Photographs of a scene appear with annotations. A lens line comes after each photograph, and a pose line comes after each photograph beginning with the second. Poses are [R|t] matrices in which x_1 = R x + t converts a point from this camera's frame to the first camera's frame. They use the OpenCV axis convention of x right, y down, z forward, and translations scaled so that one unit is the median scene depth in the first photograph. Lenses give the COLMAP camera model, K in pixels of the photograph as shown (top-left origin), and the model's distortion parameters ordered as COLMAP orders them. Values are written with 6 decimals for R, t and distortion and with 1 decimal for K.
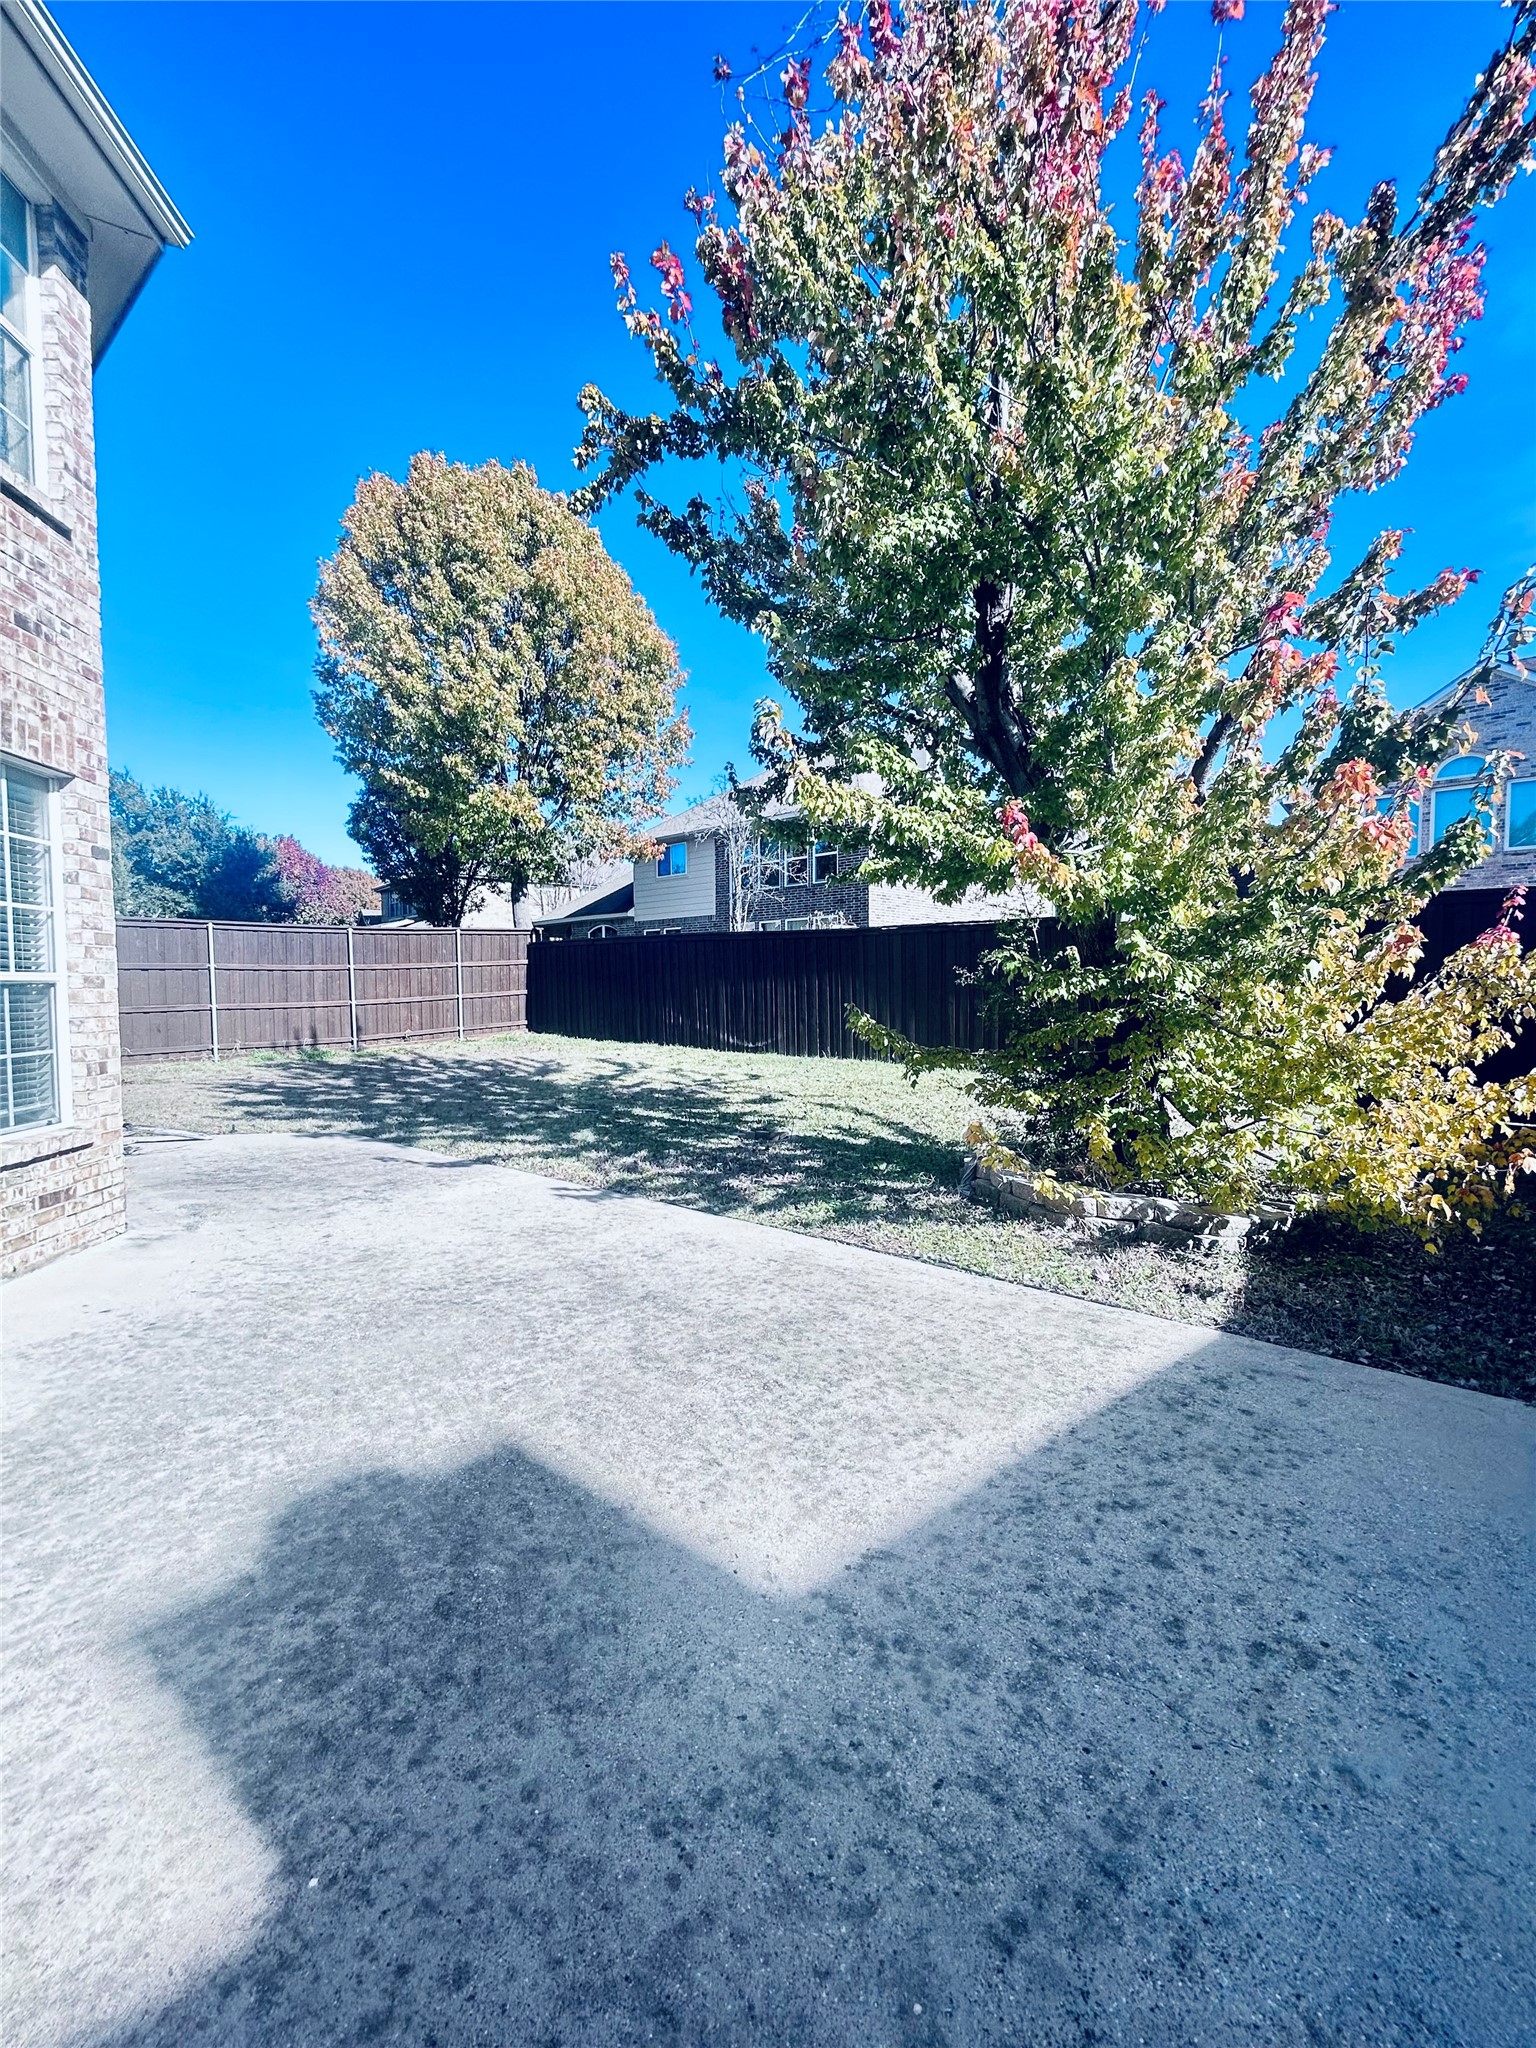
lens RADIAL K [[829.3, 0, 762.1], [0, 829.3, 1021.8], [0, 0, 1]] dist [0.002109, 0.000145]
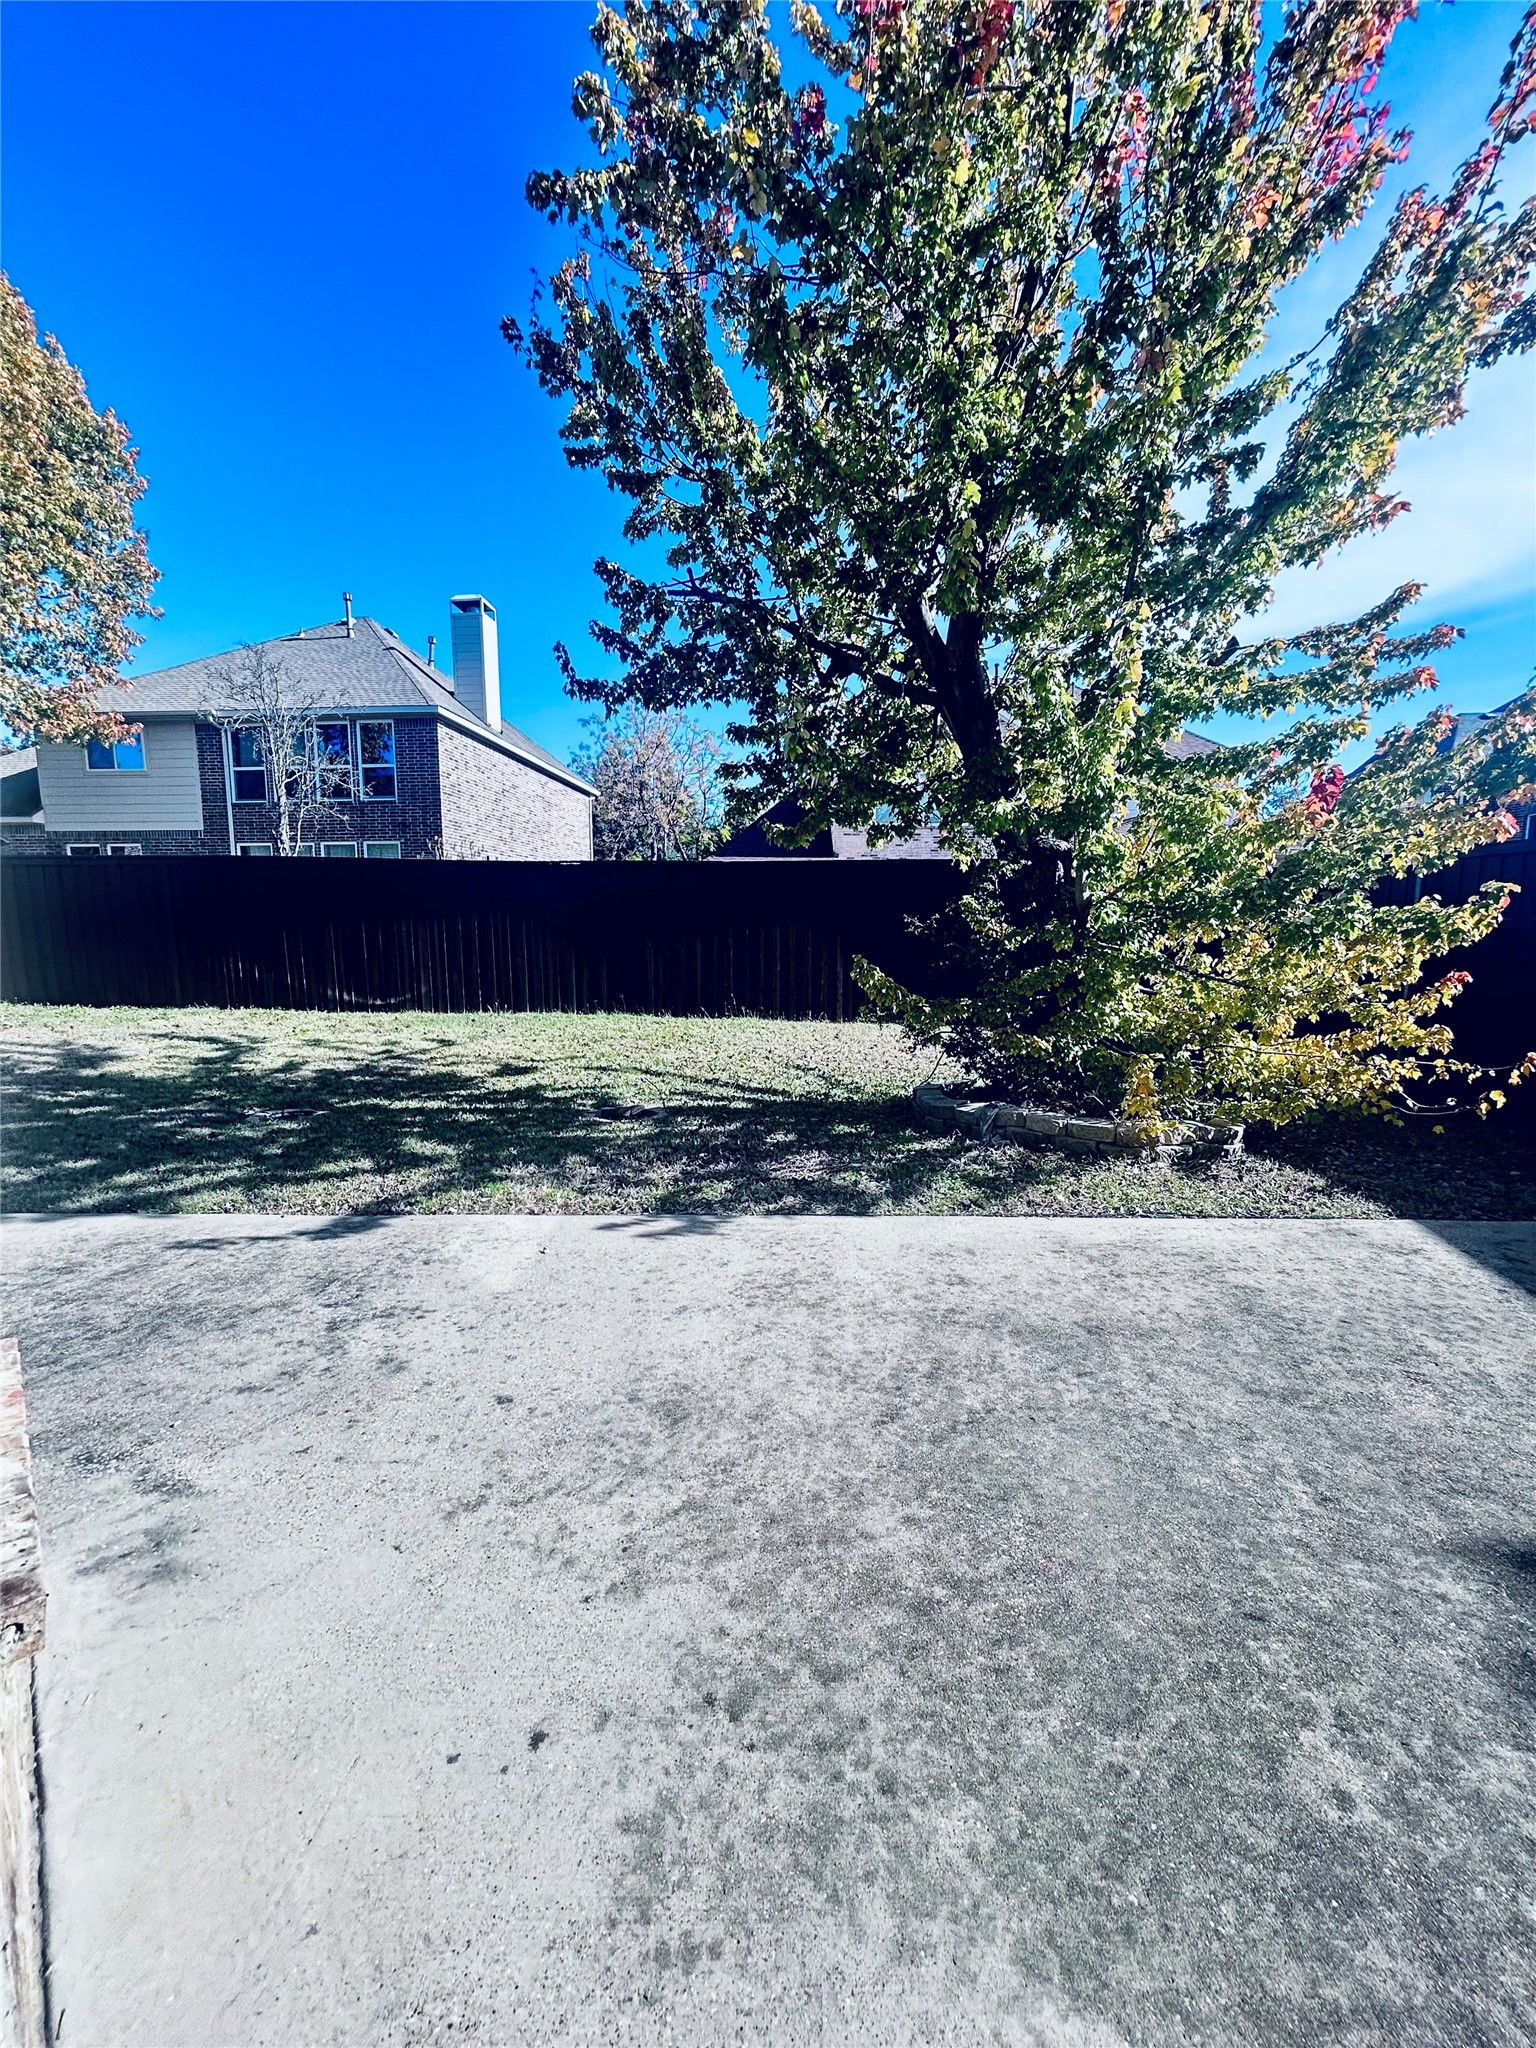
lens RADIAL K [[829.3, 0, 767.1], [0, 829.3, 1021.8], [0, 0, 1]] dist [0.002109, 0.000145]
pose [[0.786096, -0.070215, 0.614103, -0.515305], [0.023495, 0.996203, 0.083828, -0.028168], [-0.617658, -0.051468, 0.784761, 0.337774]]
